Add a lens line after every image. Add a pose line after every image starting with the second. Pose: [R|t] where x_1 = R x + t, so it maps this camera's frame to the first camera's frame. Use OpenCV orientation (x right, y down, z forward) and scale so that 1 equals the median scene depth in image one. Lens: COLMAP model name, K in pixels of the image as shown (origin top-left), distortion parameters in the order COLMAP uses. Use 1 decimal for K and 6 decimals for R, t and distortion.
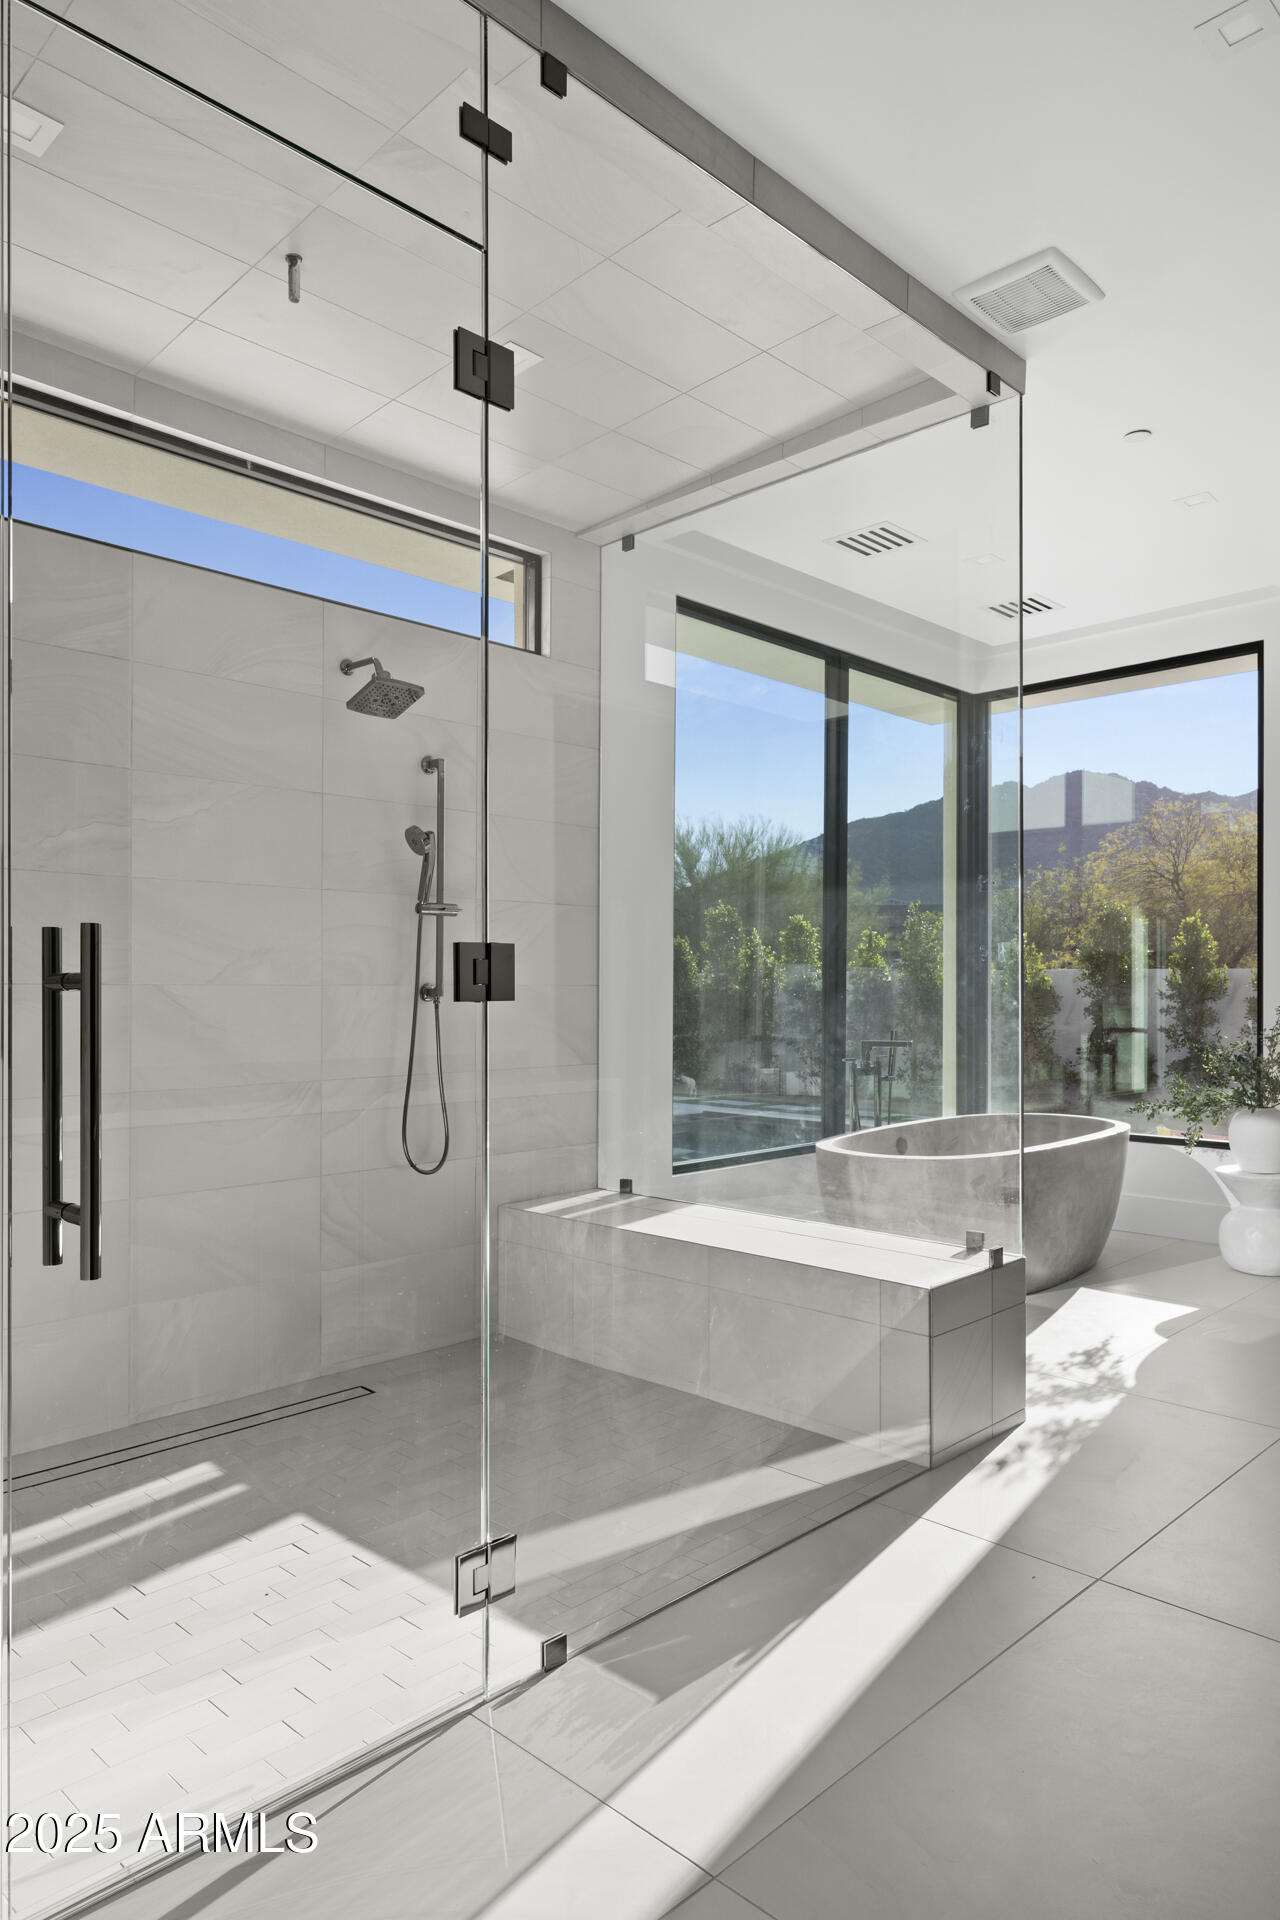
lens RADIAL K [[1237.0, 0, 637.2], [0, 1237.0, 974.4], [0, 0, 1]] dist [-0.010270, -0.001894]
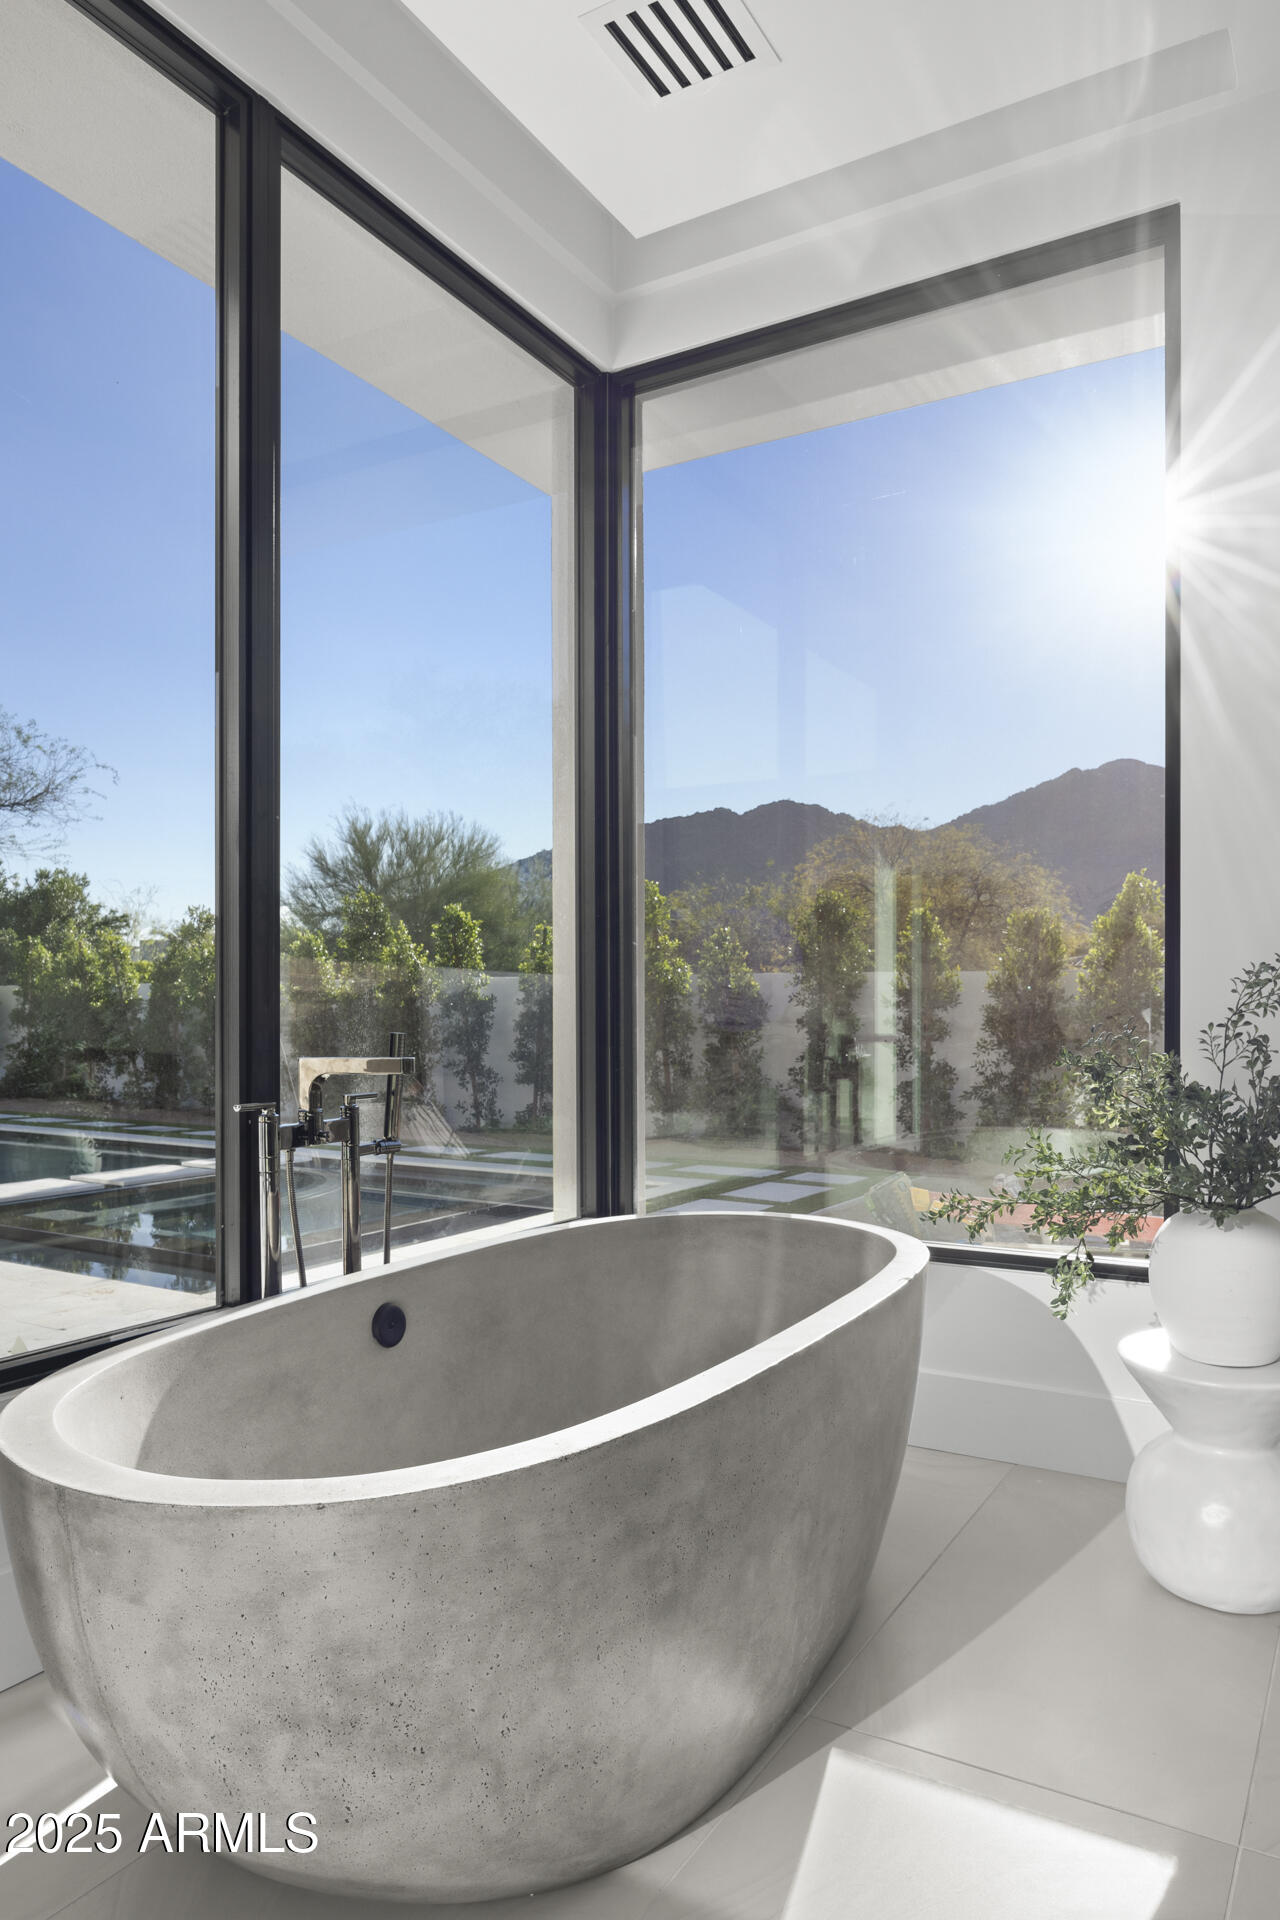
lens RADIAL K [[1207.6, 0, 640.5], [0, 1207.6, 962.4], [0, 0, 1]] dist [-0.006516, -0.000419]
pose [[0.974853, 0.008869, 0.222671, 0.073353], [-0.002269, 0.999551, -0.029878, 0.012534], [-0.222836, 0.028622, 0.974436, 0.215897]]
